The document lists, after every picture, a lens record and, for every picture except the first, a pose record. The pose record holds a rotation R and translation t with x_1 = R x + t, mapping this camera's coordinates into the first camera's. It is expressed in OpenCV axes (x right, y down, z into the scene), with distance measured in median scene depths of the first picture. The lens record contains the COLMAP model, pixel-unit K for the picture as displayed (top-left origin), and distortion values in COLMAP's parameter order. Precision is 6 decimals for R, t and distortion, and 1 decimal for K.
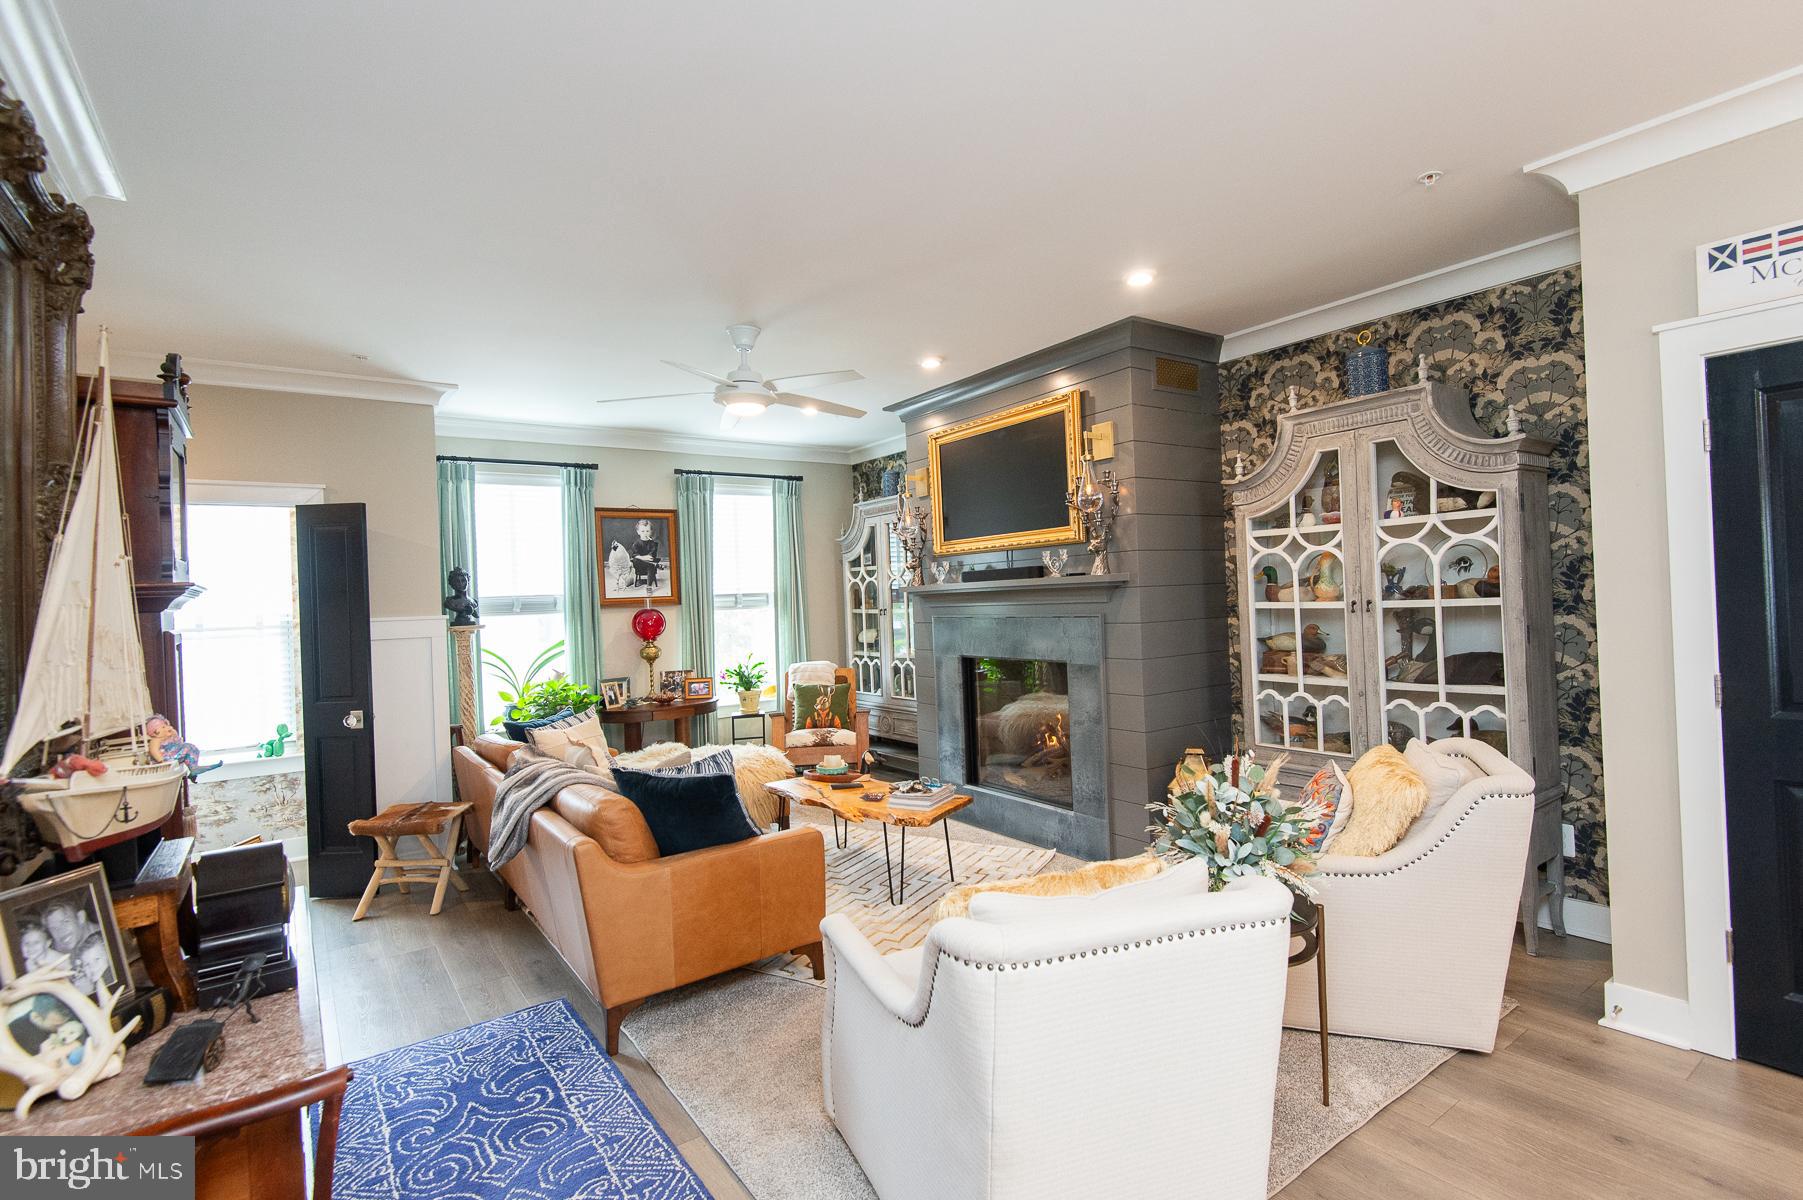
lens RADIAL K [[833.8, 0, 914.5], [0, 833.8, 607.0], [0, 0, 1]] dist [0.032432, -0.019712]
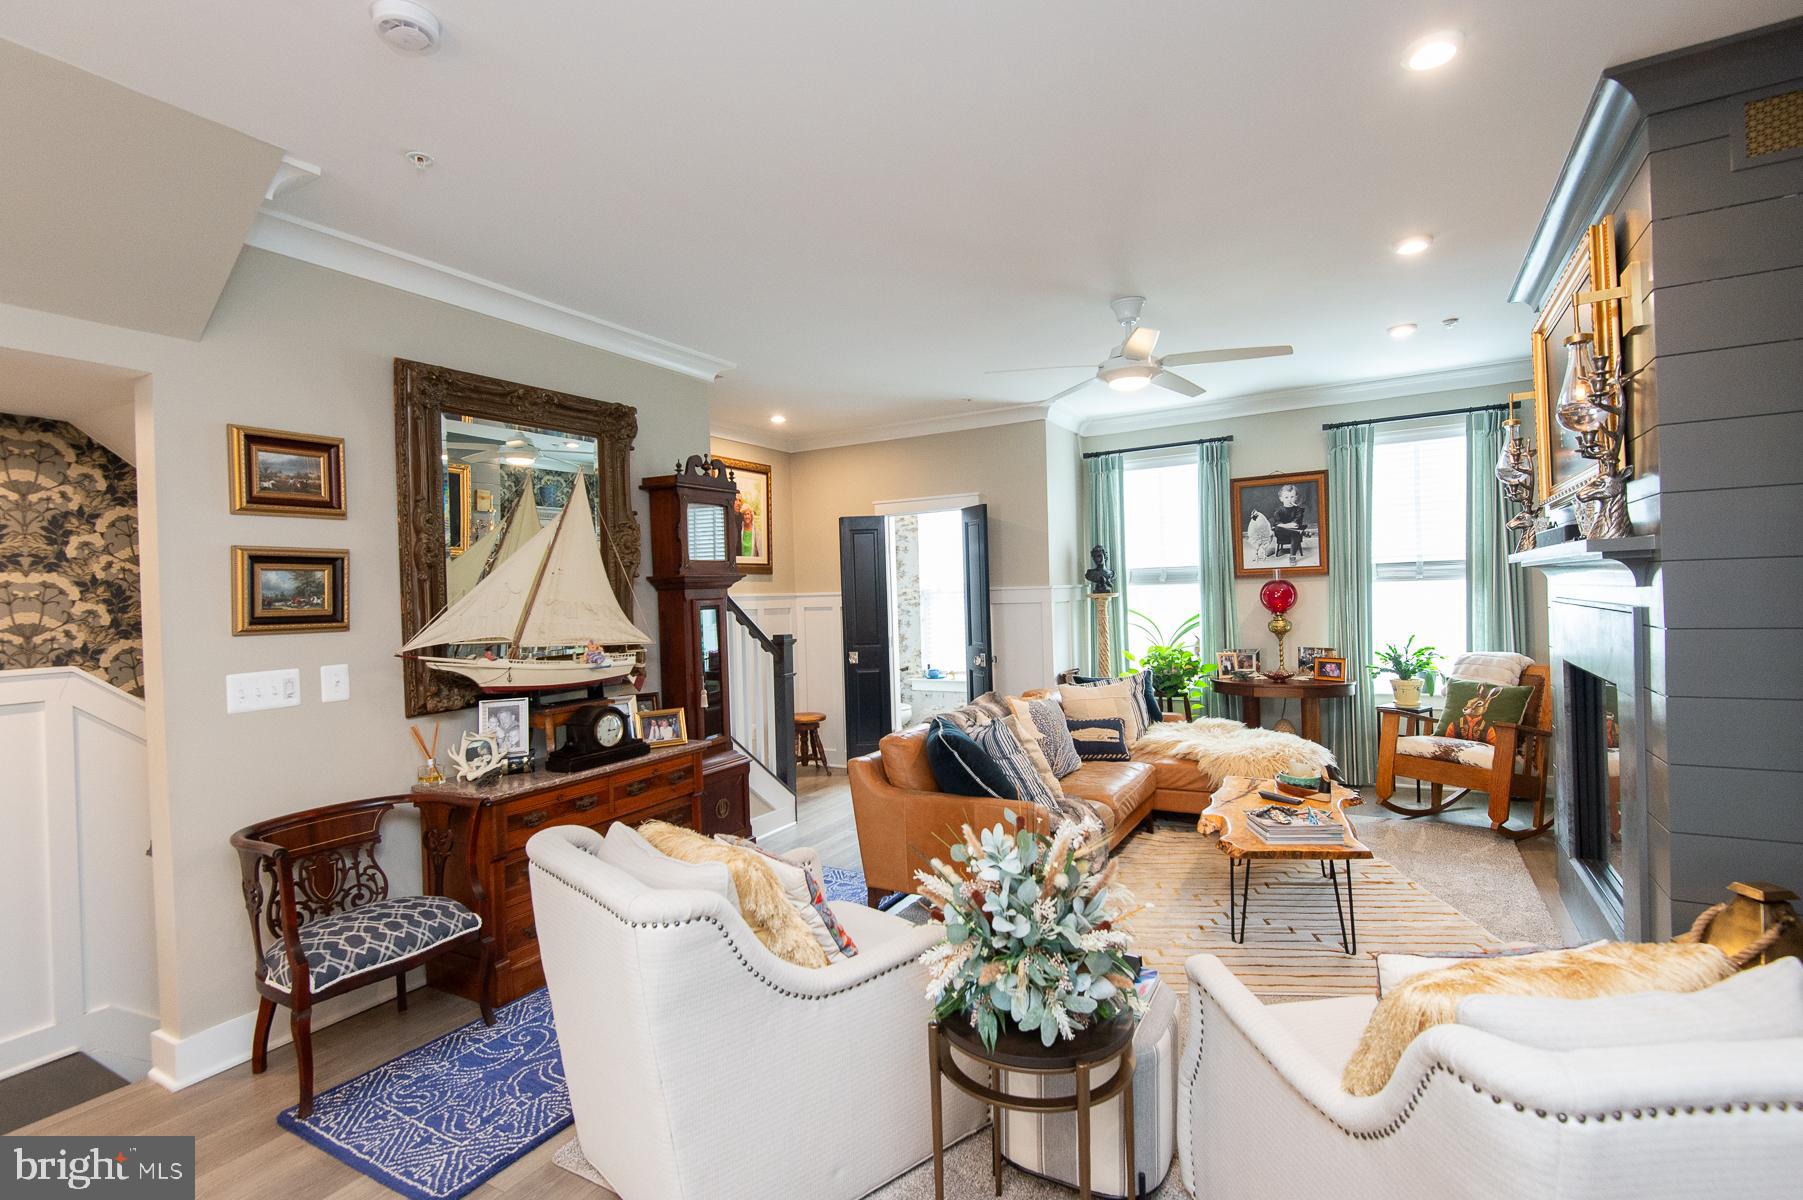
lens RADIAL K [[833.8, 0, 888.4], [0, 833.8, 601.0], [0, 0, 1]] dist [0.032432, -0.019712]
pose [[0.410451, 0.034700, -0.911222, 0.438323], [0.005001, 0.999175, 0.040302, -0.017969], [0.911869, -0.021099, 0.409939, 0.257004]]
